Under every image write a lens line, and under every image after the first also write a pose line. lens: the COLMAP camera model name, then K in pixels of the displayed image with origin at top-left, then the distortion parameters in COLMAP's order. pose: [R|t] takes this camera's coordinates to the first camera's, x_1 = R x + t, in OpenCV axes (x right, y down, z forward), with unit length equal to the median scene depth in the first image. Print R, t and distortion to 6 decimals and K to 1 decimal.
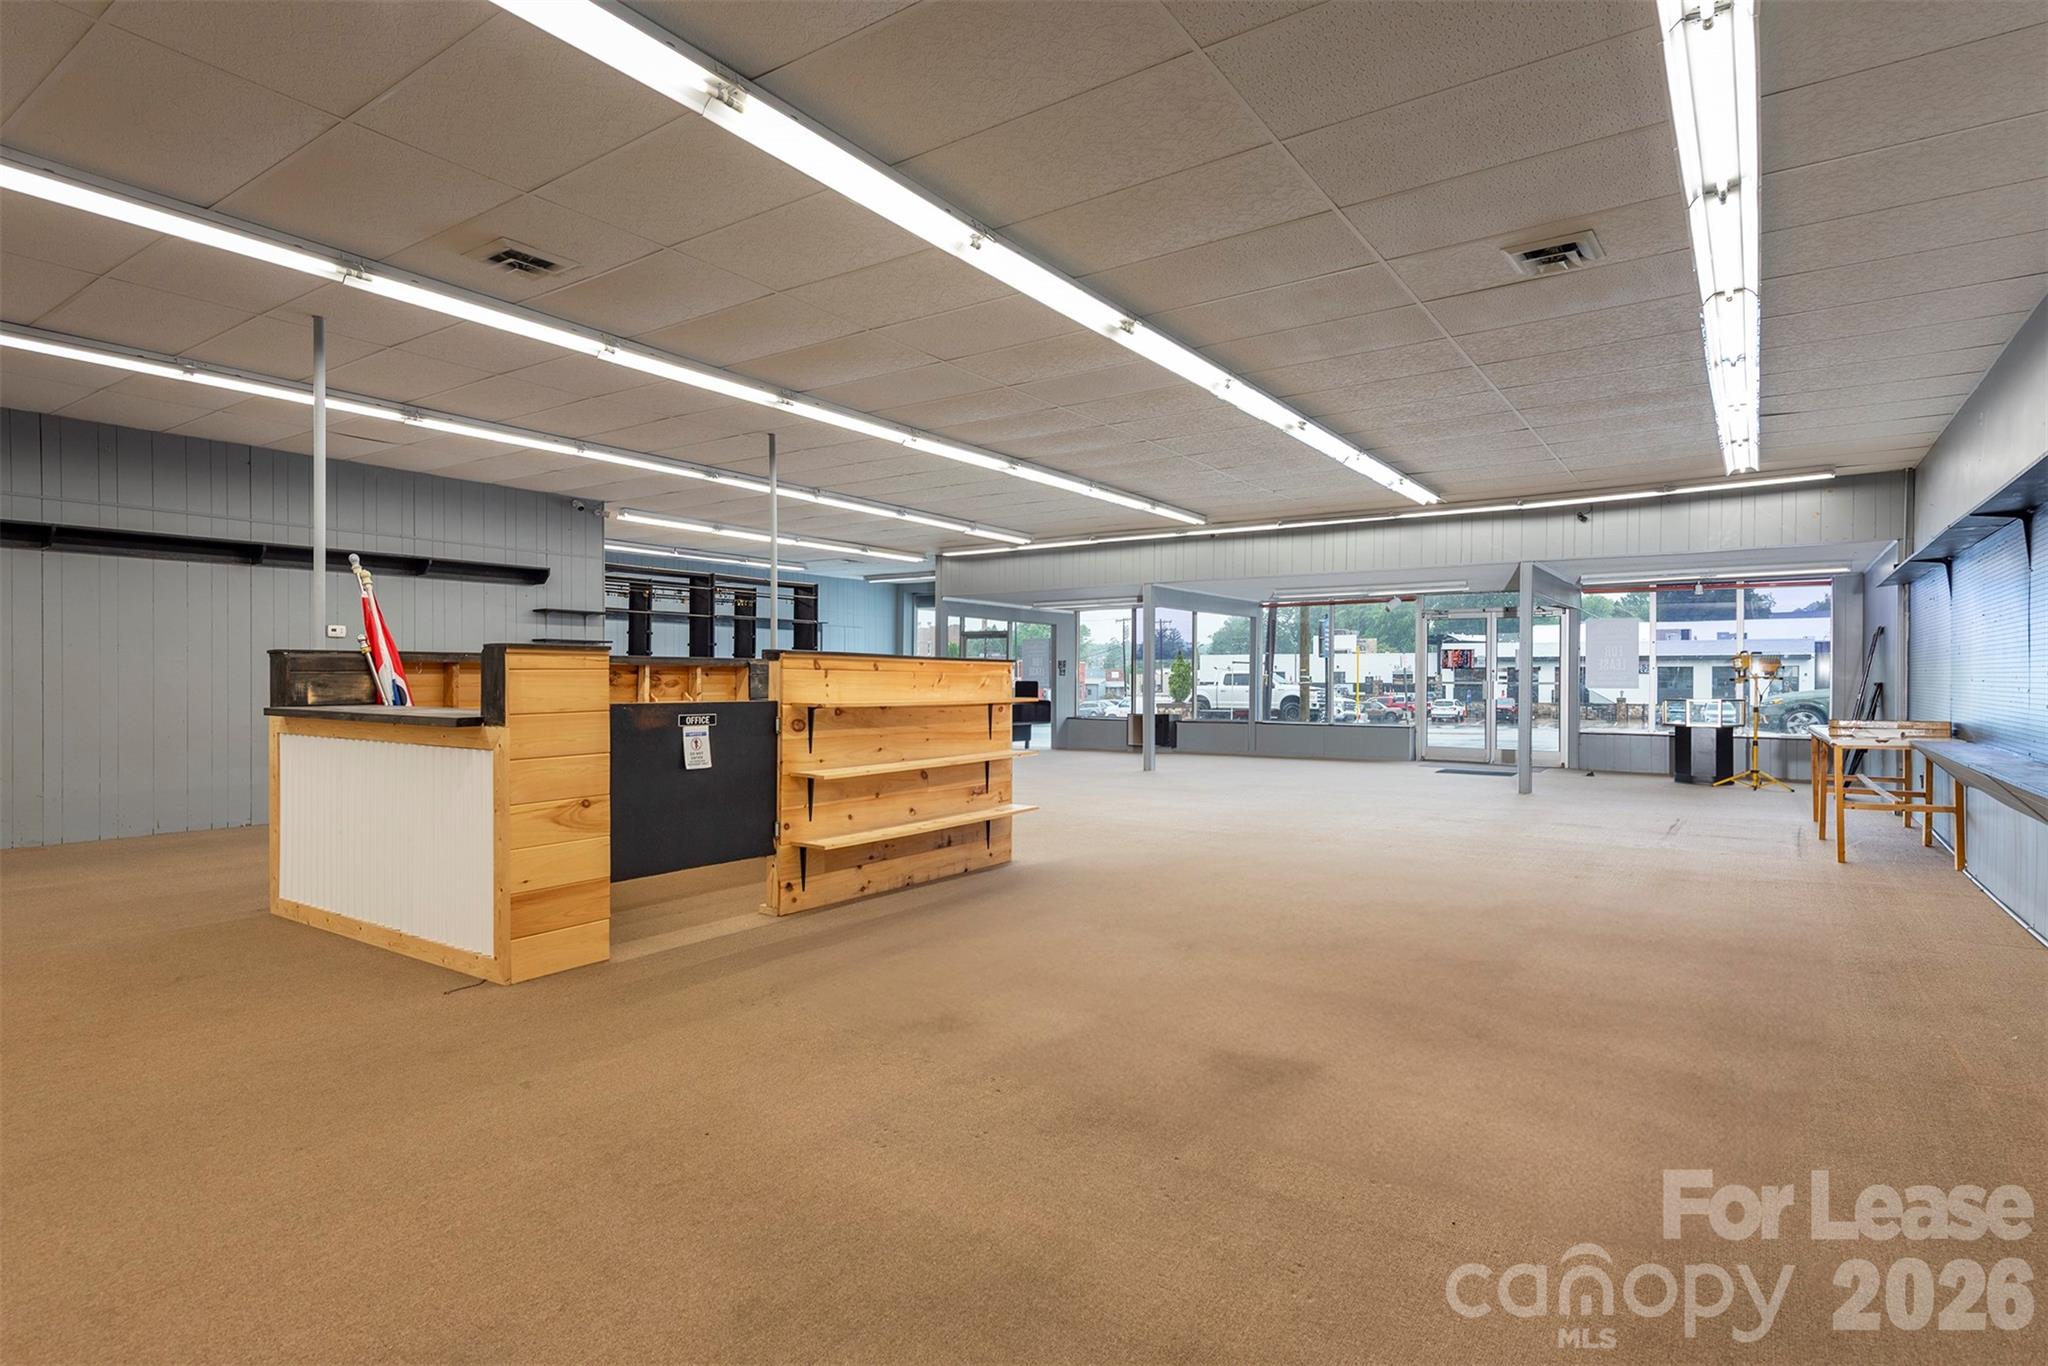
lens RADIAL K [[1062.8, 0, 1023.4], [0, 1062.8, 679.8], [0, 0, 1]] dist [0.041018, 0.000219]
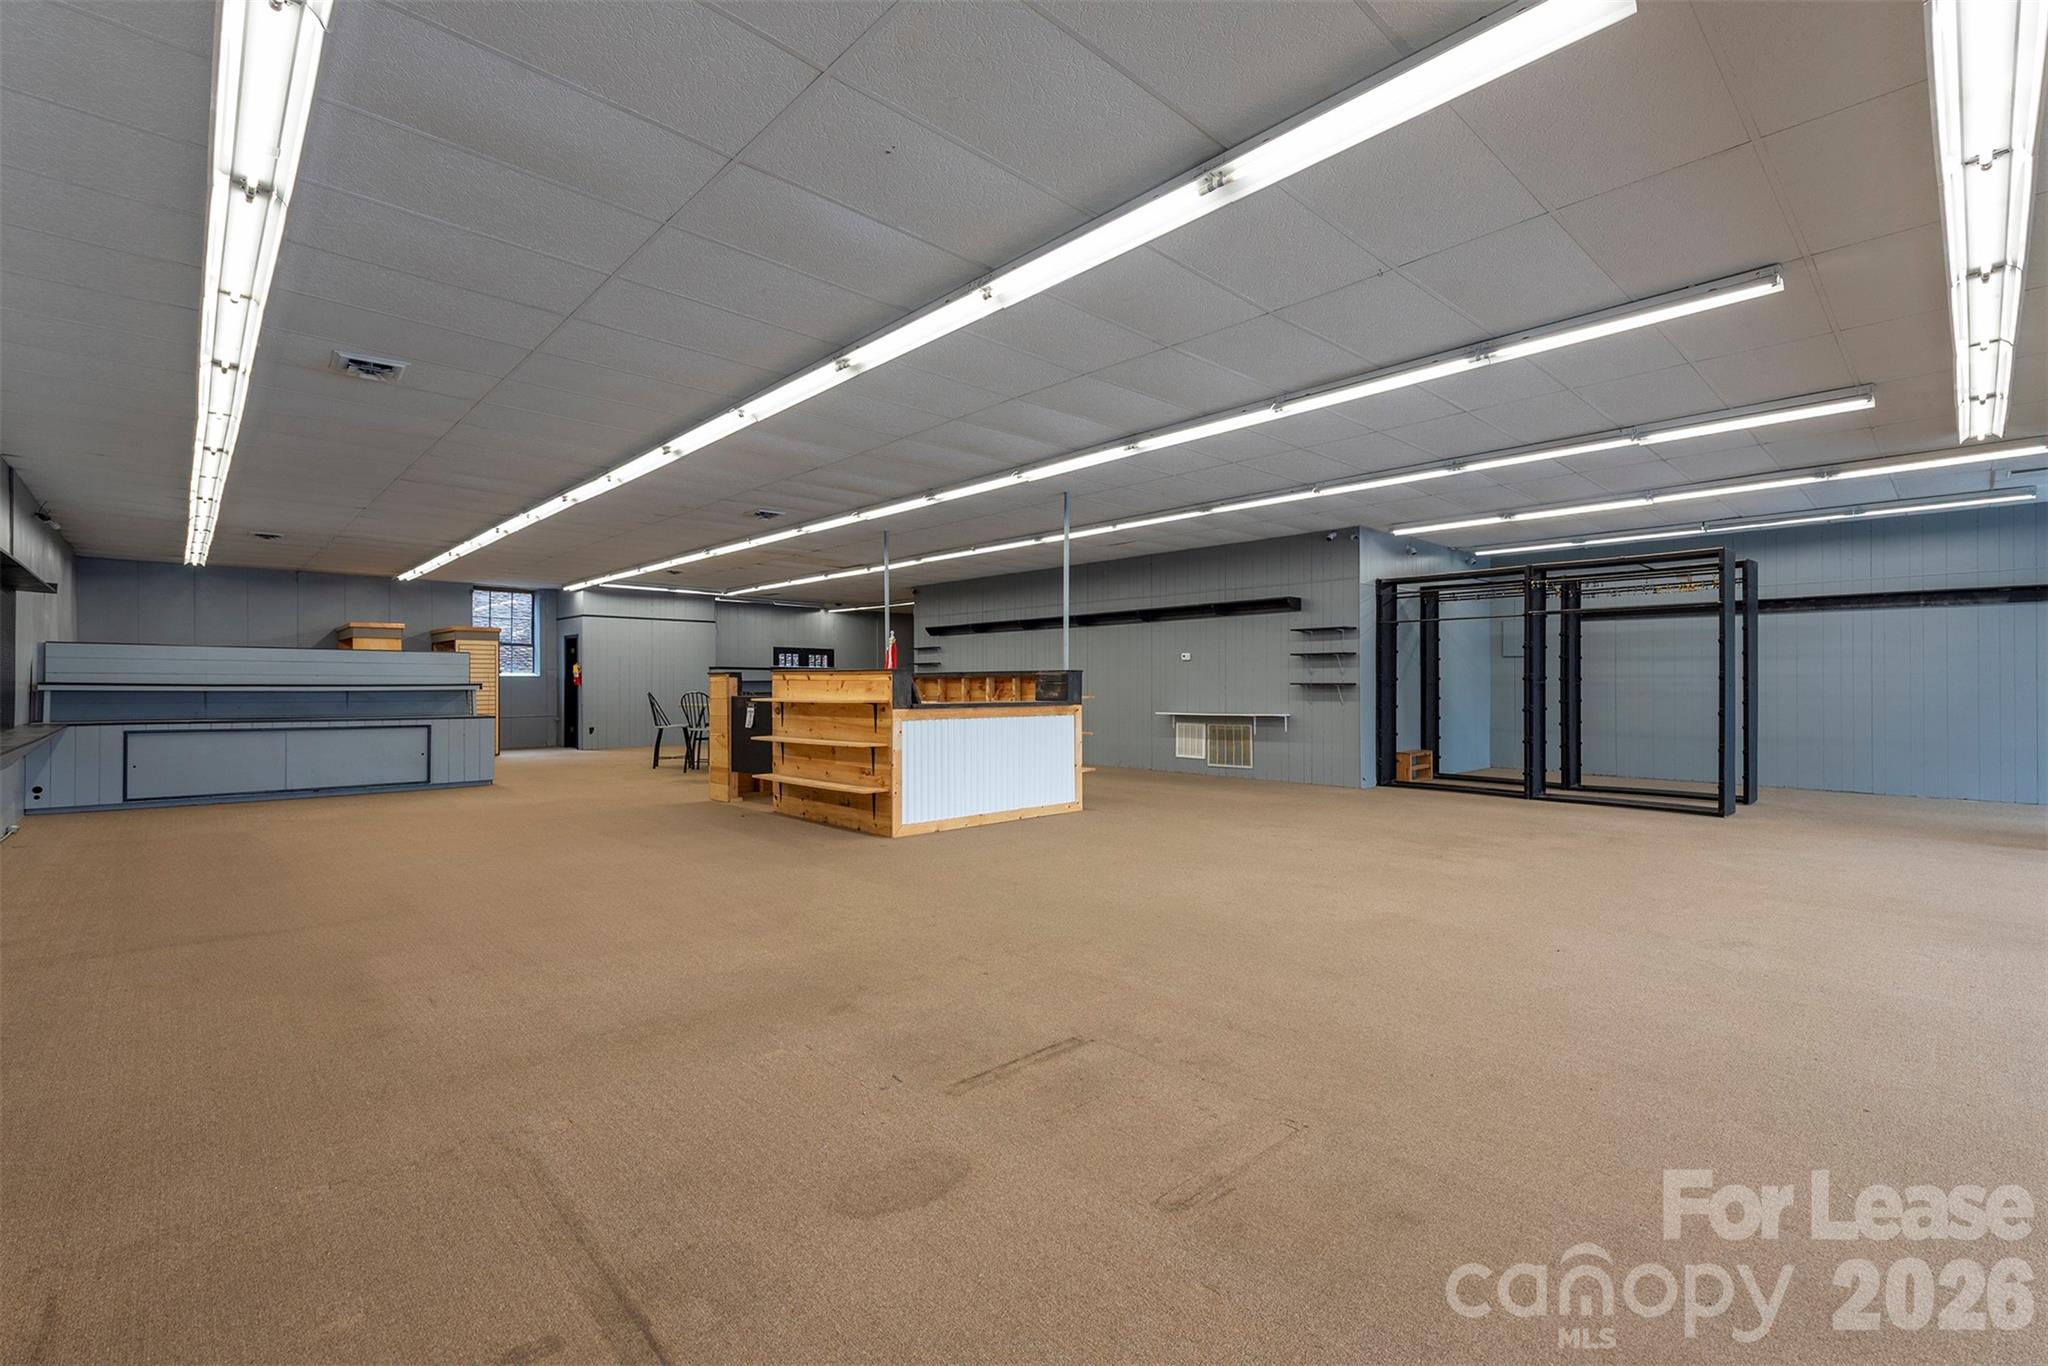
lens RADIAL K [[899.0, 0, 1028.5], [0, 899.0, 690.7], [0, 0, 1]] dist [0.004632, 0.000072]
pose [[-0.201871, 0.002974, -0.979408, 0.983412], [0.000940, 0.999996, 0.002843, 0.002792], [0.979412, -0.000347, -0.201872, 1.401930]]
